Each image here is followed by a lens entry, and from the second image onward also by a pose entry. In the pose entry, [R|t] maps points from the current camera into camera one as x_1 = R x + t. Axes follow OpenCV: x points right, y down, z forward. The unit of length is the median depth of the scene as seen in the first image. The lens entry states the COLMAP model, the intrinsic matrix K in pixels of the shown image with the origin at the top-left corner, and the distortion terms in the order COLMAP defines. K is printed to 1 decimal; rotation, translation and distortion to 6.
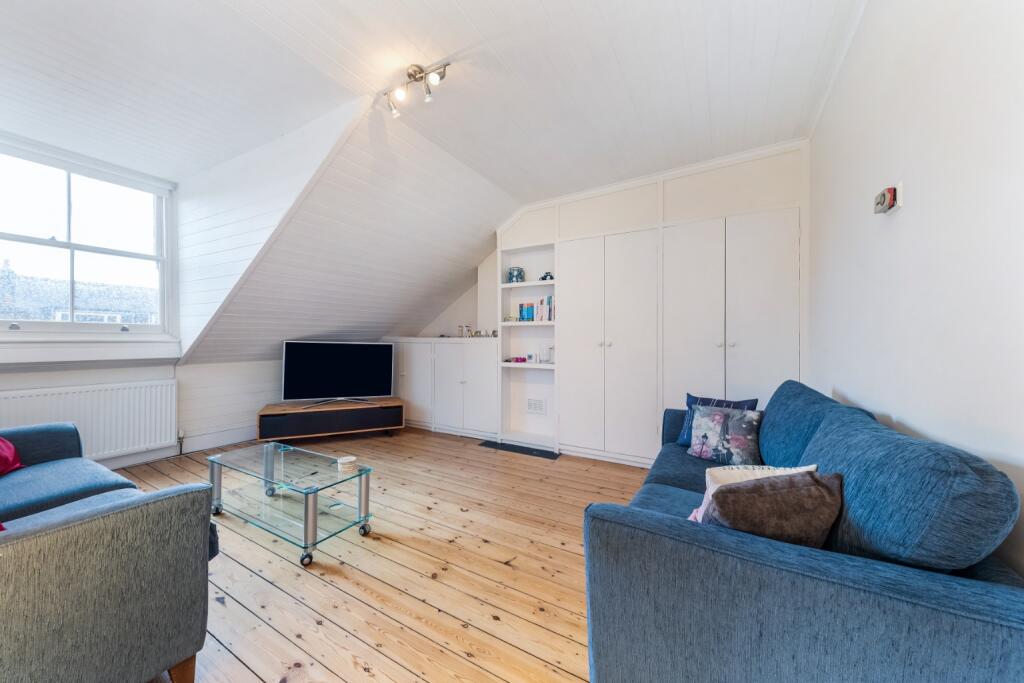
lens RADIAL K [[352.4, 0, 520.4], [0, 352.4, 343.9], [0, 0, 1]] dist [0.000841, -0.000099]
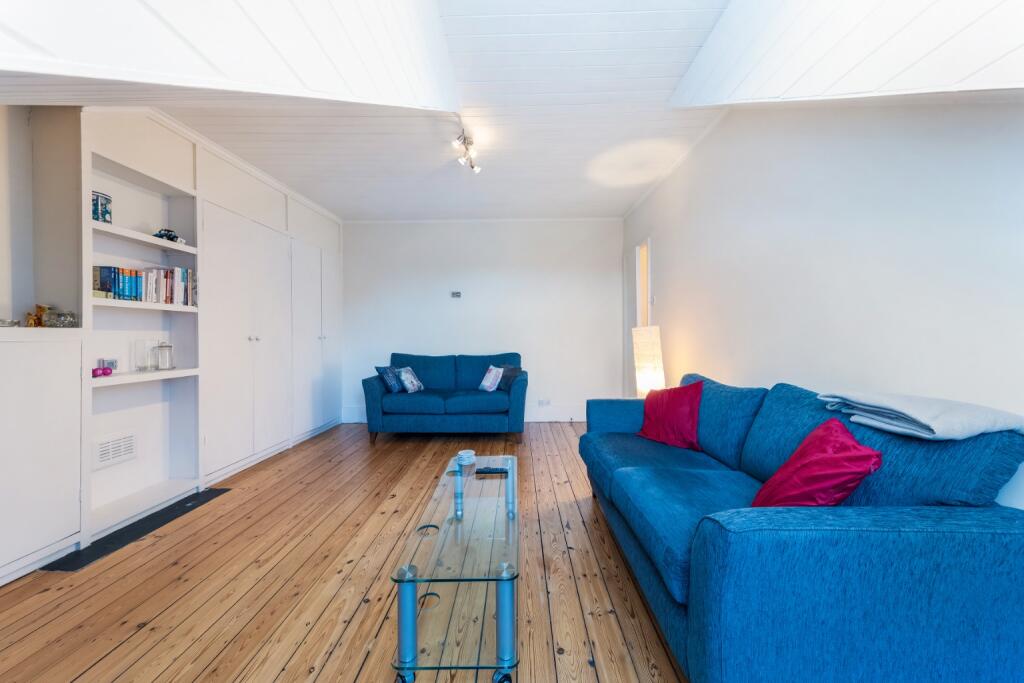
lens RADIAL K [[352.4, 0, 518.7], [0, 352.4, 334.6], [0, 0, 1]] dist [0.000841, -0.000099]
pose [[-0.477862, -0.003144, 0.878430, -0.891080], [0.006590, 0.999953, 0.007164, -0.010439], [-0.878410, 0.009212, -0.477818, 0.826527]]
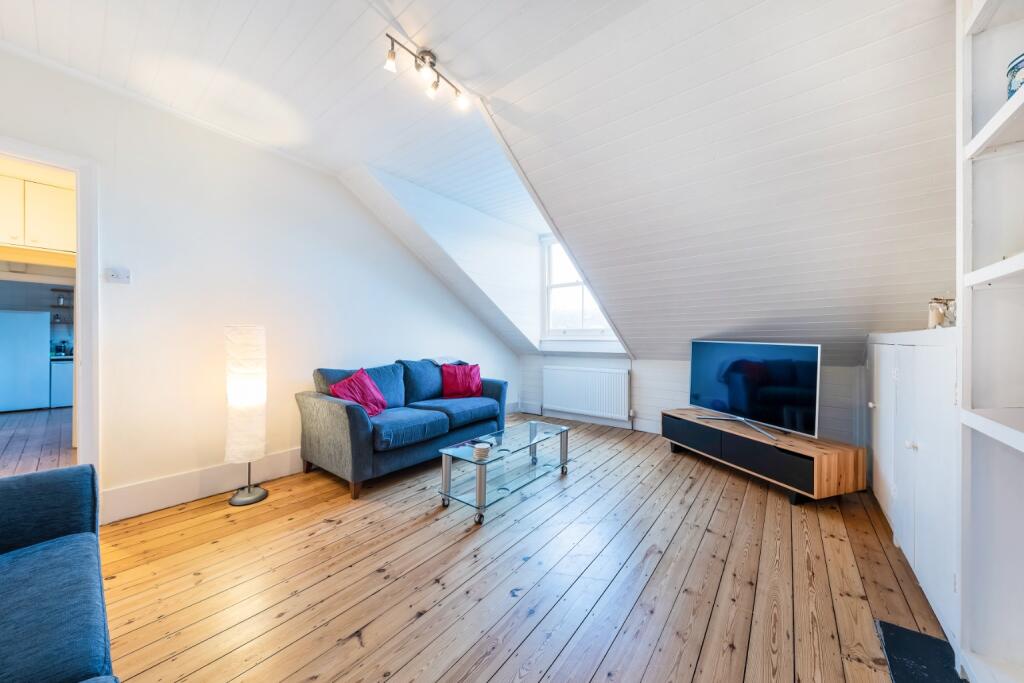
lens RADIAL K [[352.4, 0, 518.5], [0, 352.4, 341.4], [0, 0, 1]] dist [0.000841, -0.000099]
pose [[-0.149760, -0.001979, -0.988720, 0.348179], [-0.018055, 0.999837, 0.000733, 0.002491], [0.988558, 0.017961, -0.149771, 0.776458]]
